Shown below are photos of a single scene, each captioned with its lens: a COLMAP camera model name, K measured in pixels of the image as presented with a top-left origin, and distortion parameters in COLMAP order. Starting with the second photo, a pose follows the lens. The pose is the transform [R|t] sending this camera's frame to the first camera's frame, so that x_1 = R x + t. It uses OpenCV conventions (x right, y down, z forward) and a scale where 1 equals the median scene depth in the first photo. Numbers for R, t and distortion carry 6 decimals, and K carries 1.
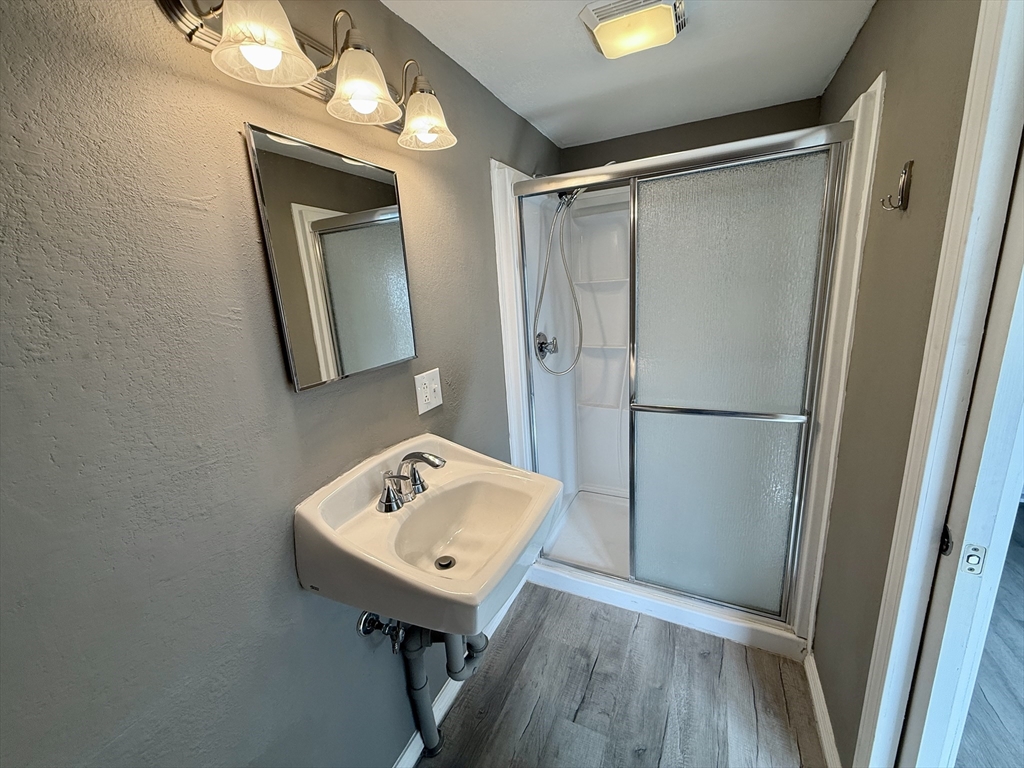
lens RADIAL K [[409.1, 0, 509.6], [0, 409.1, 384.9], [0, 0, 1]] dist [0.001654, 0.000087]
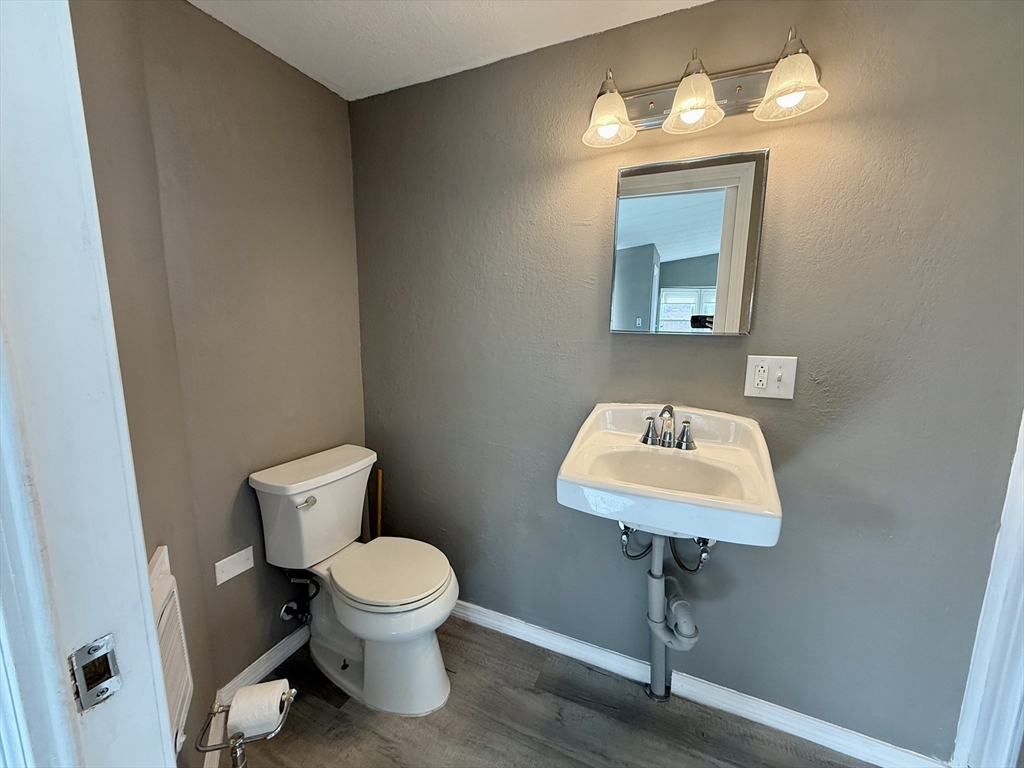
lens RADIAL K [[409.1, 0, 510.0], [0, 409.1, 382.2], [0, 0, 1]] dist [0.001654, 0.000087]
pose [[0.018919, 0.223940, -0.974419, 0.710075], [-0.247825, 0.945230, 0.212420, -0.025780], [0.968620, 0.237466, 0.073381, 0.375909]]
